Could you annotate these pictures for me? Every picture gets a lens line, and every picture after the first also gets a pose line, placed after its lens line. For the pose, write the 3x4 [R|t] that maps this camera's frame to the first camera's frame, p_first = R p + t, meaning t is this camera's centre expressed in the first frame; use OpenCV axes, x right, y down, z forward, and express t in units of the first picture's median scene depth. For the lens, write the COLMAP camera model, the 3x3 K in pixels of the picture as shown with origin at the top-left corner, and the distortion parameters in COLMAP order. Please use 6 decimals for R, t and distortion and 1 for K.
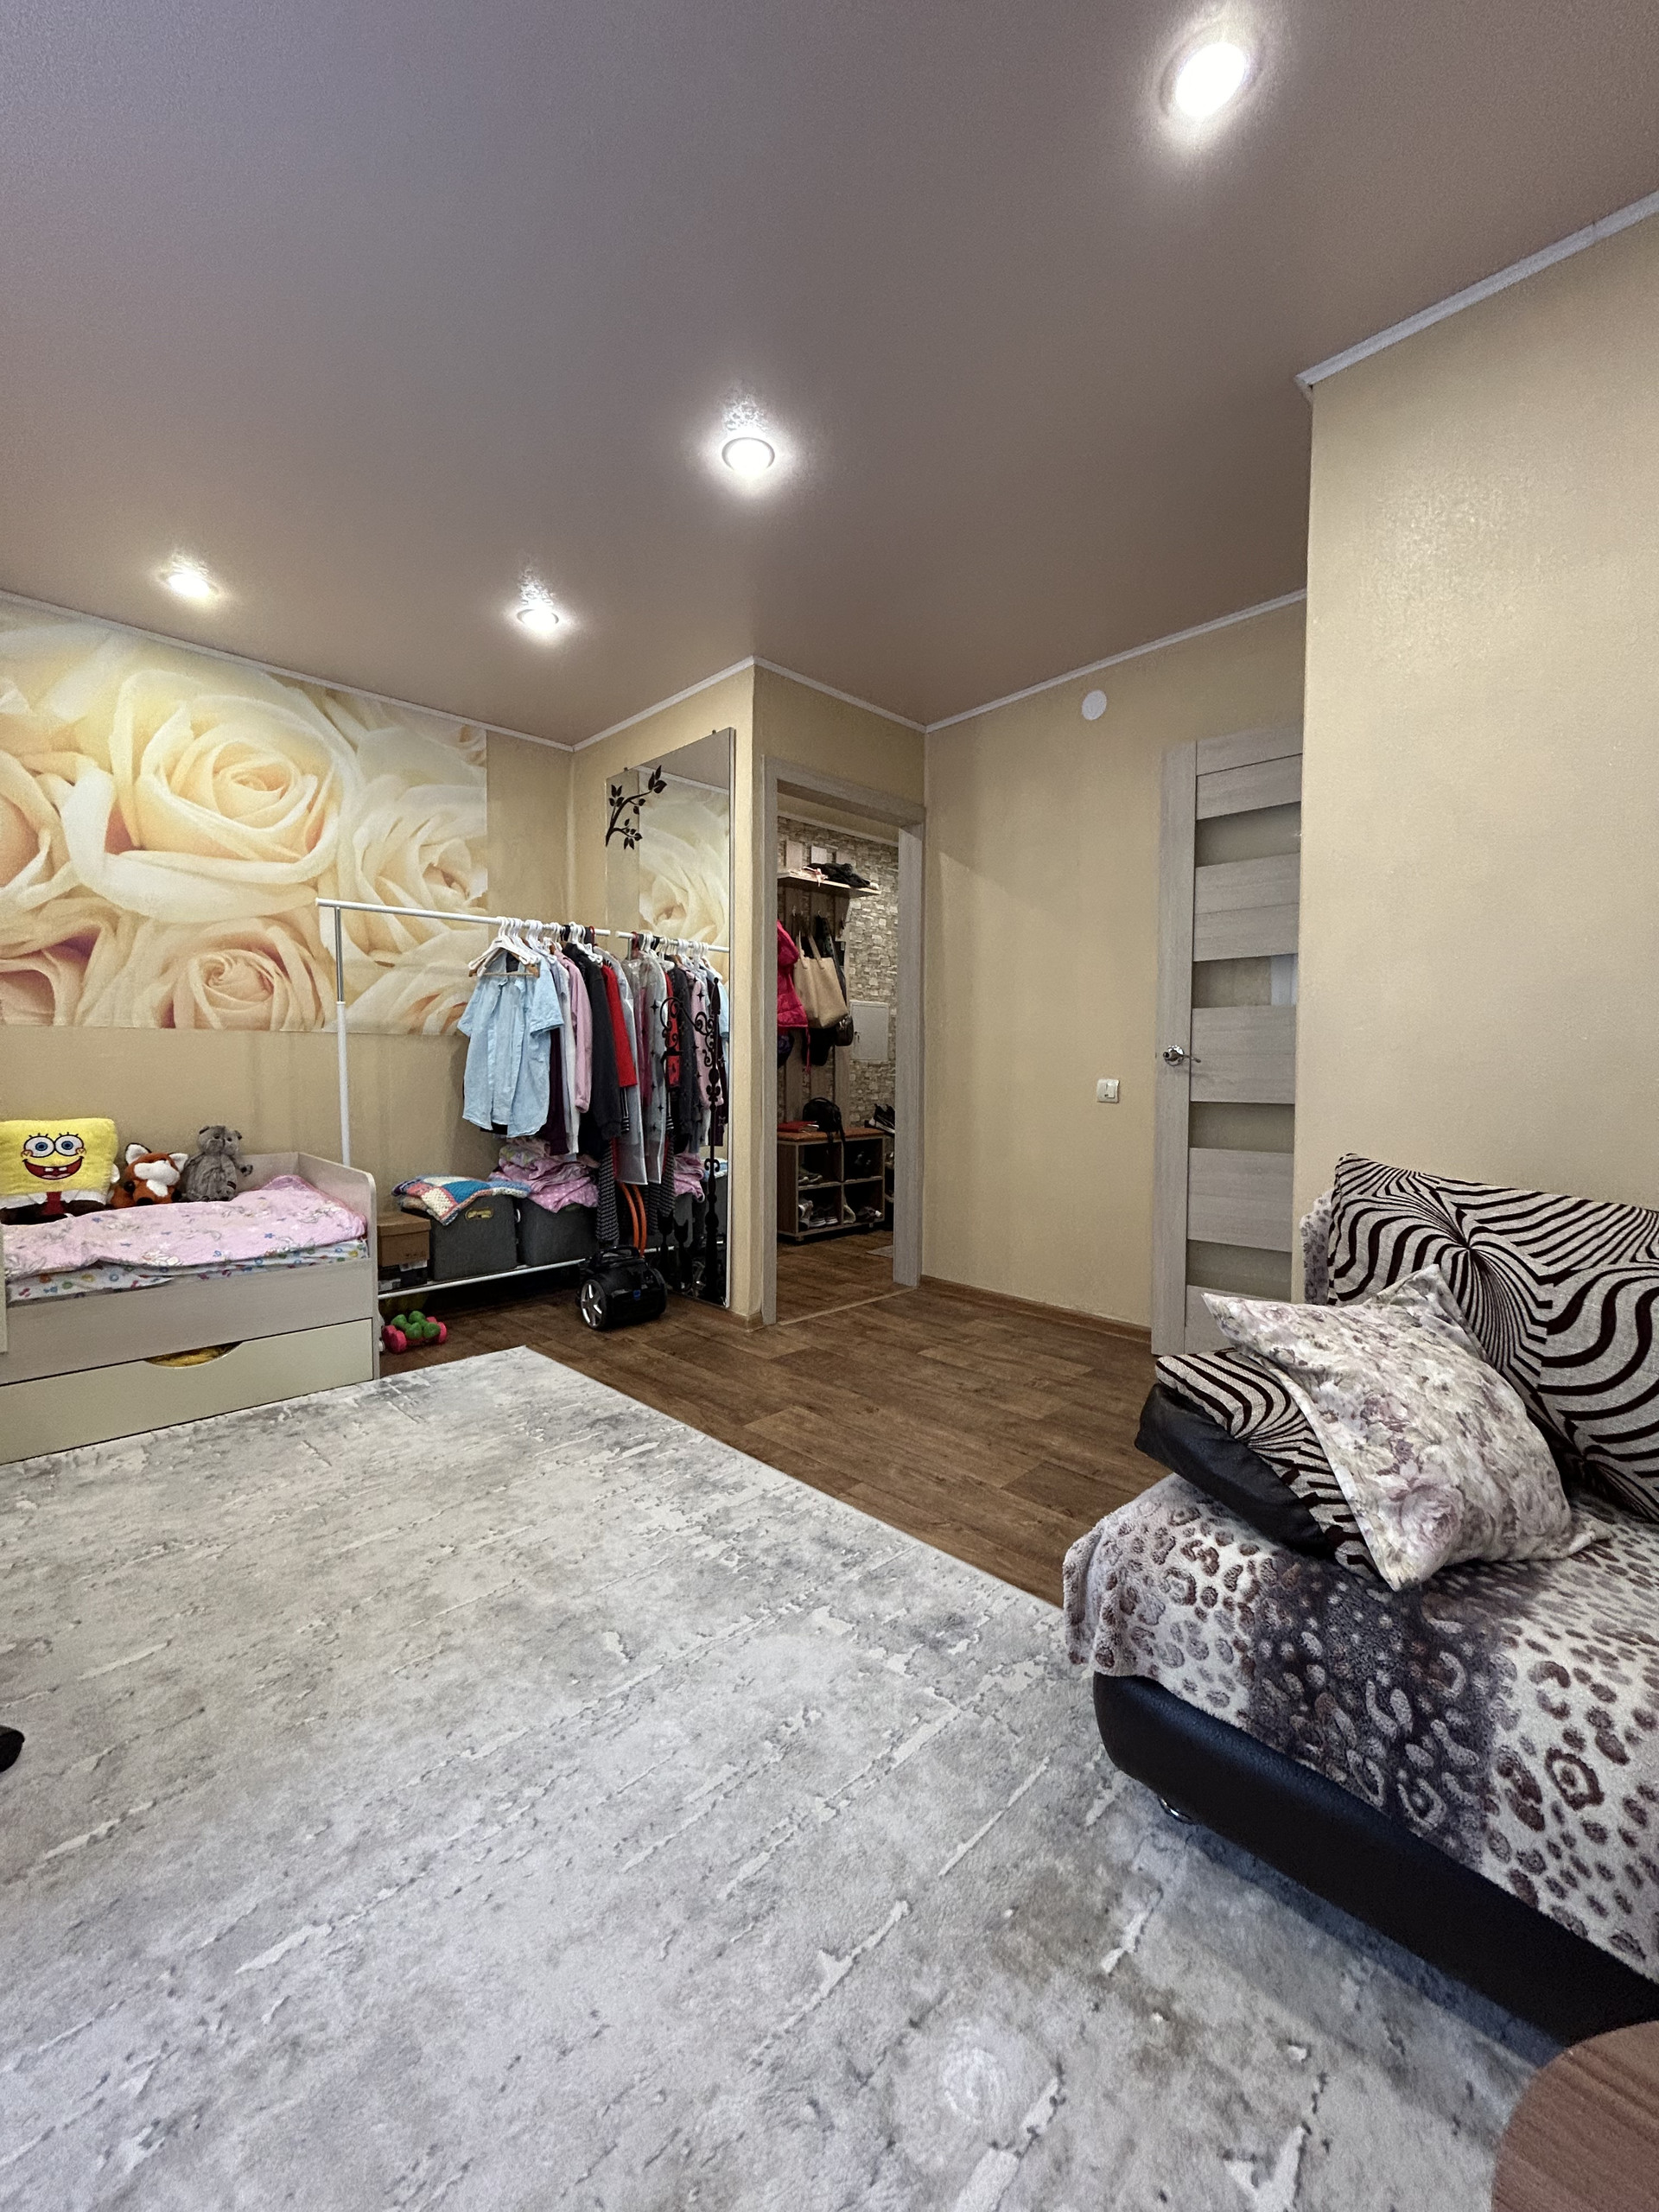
lens RADIAL K [[892.6, 0, 831.8], [0, 892.6, 1104.1], [0, 0, 1]] dist [-0.005288, 0.002741]
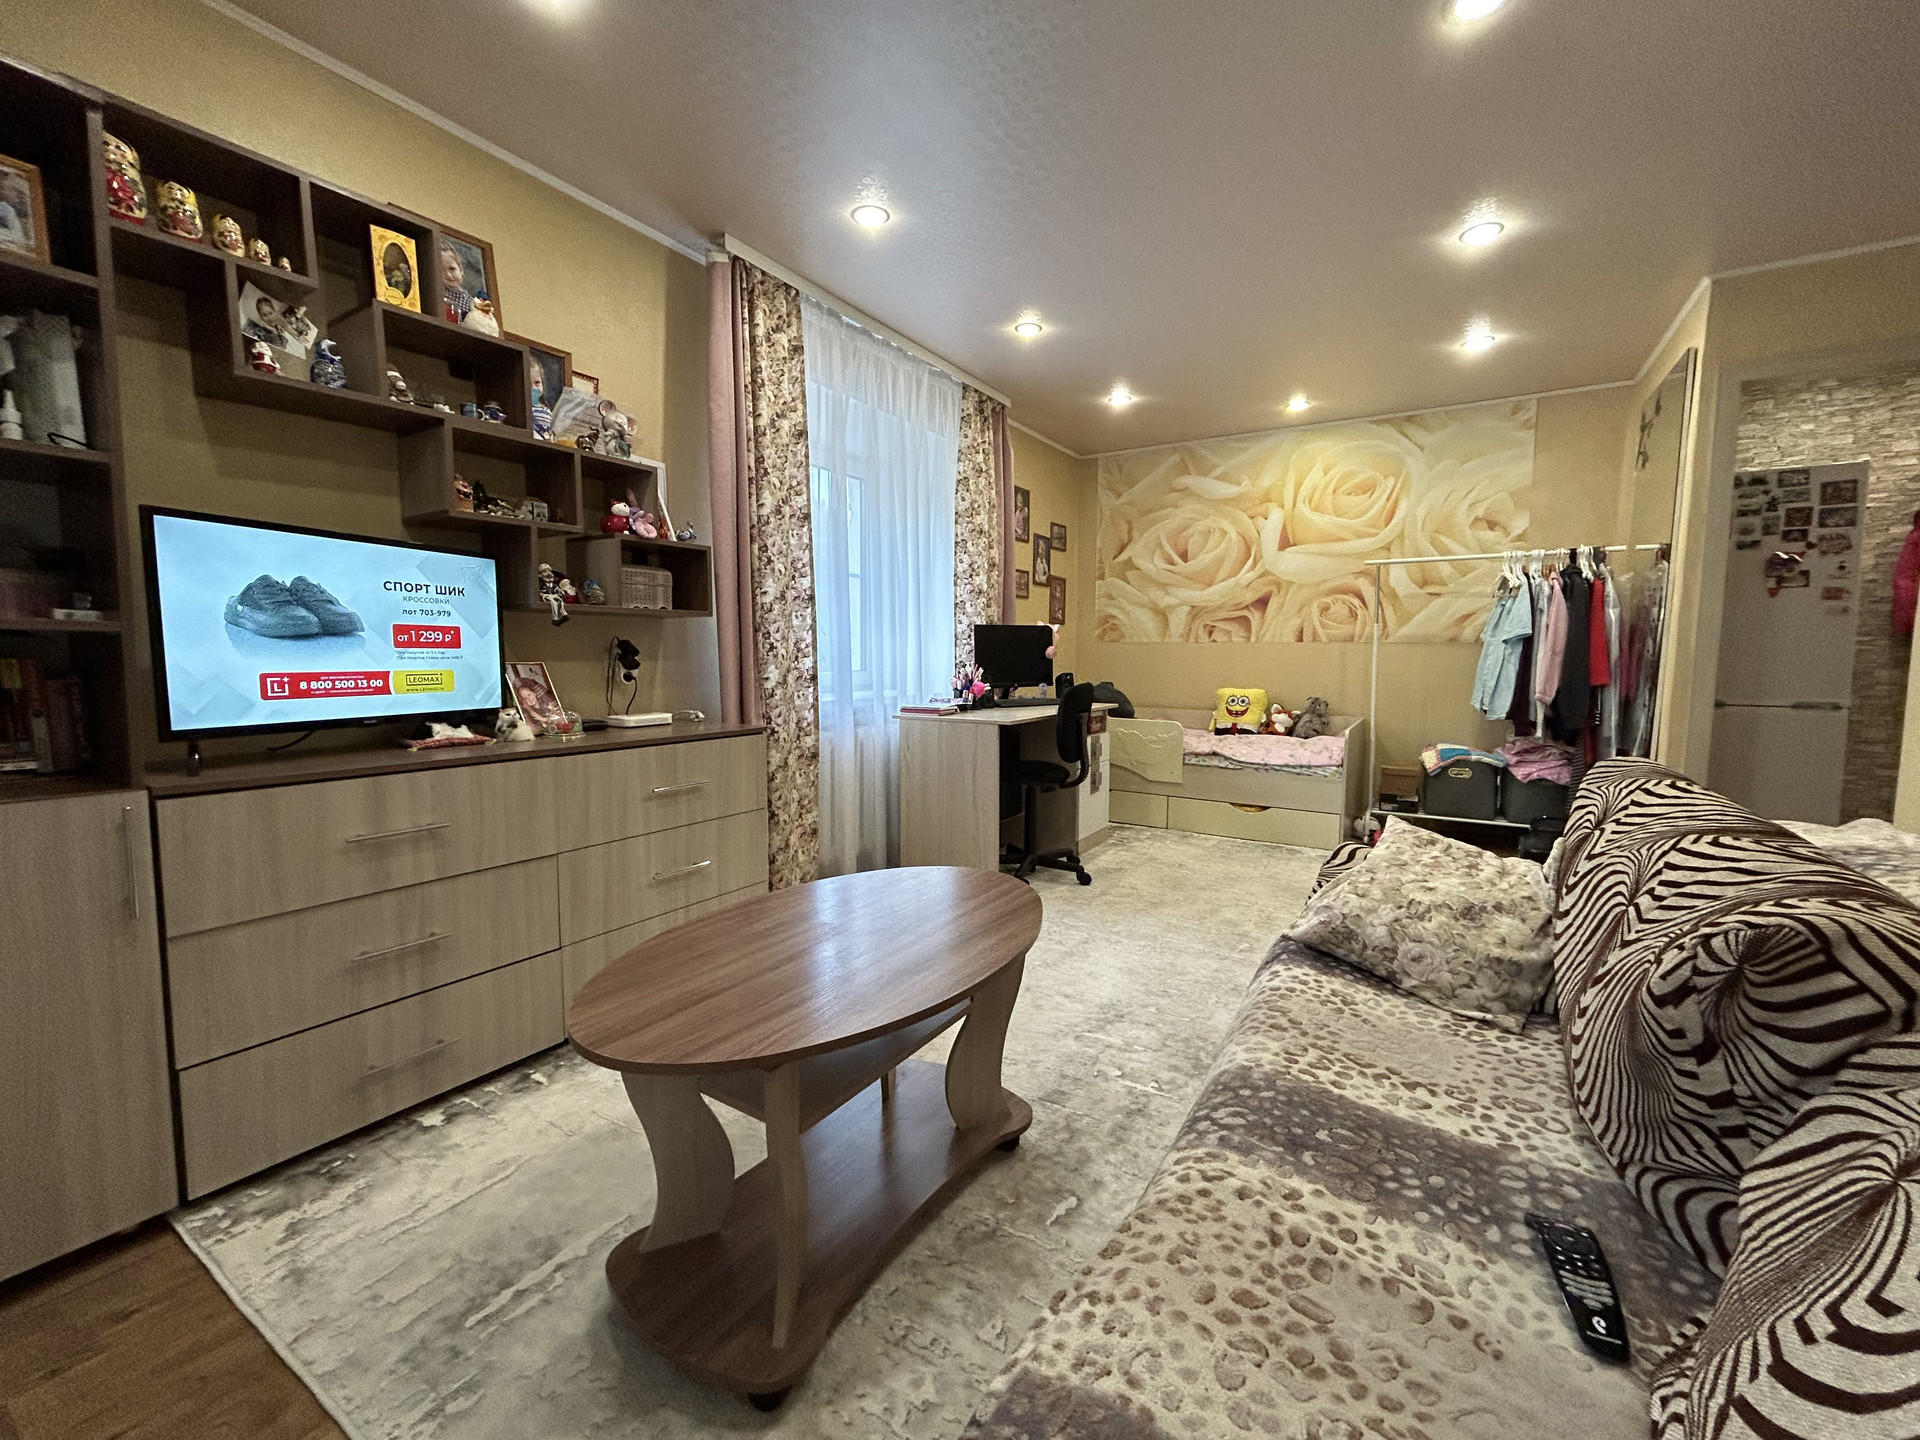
lens RADIAL K [[774.8, 0, 958.4], [0, 774.8, 721.0], [0, 0, 1]] dist [-0.005288, 0.002741]
pose [[0.224300, 0.086211, -0.970699, 0.680099], [-0.049938, 0.995787, 0.076900, -0.011583], [0.973240, 0.031226, 0.227661, -0.038284]]
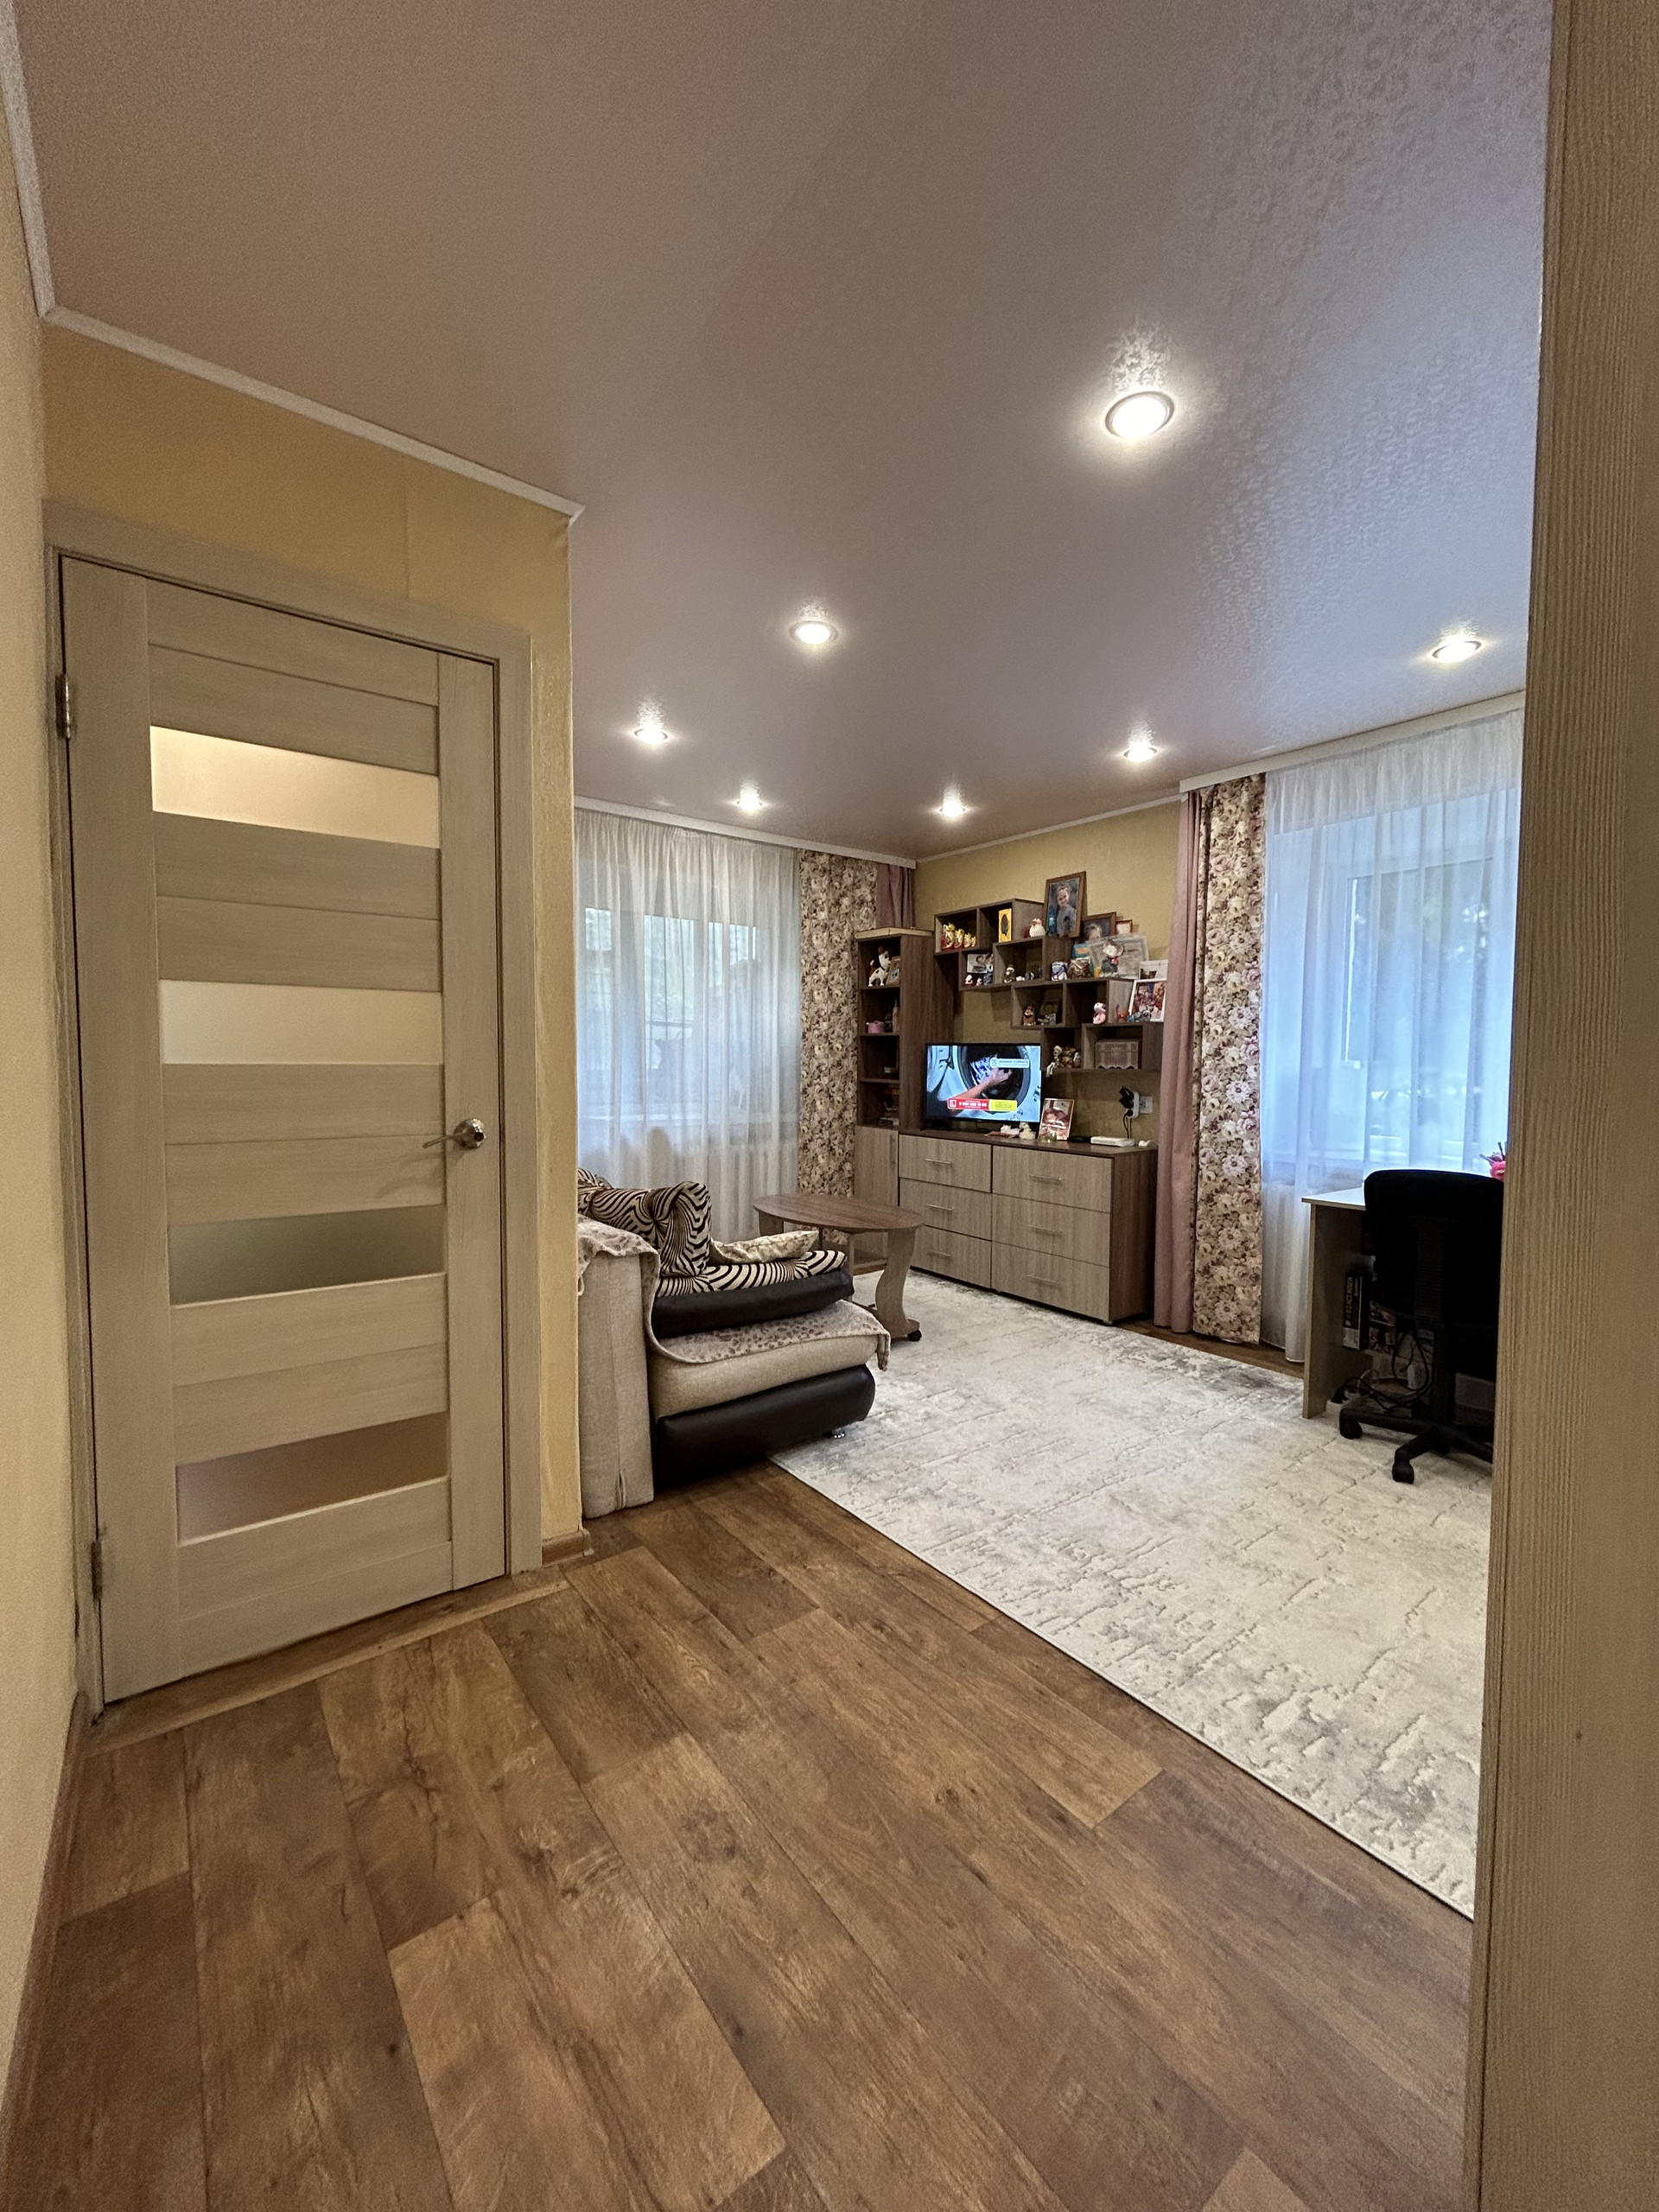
lens RADIAL K [[892.6, 0, 831.5], [0, 892.6, 1100.6], [0, 0, 1]] dist [-0.005288, 0.002741]
pose [[-0.991335, -0.017655, 0.130167, 0.045763], [-0.005737, 0.995800, 0.091373, -0.129340], [-0.131234, 0.089834, -0.987273, 1.326049]]
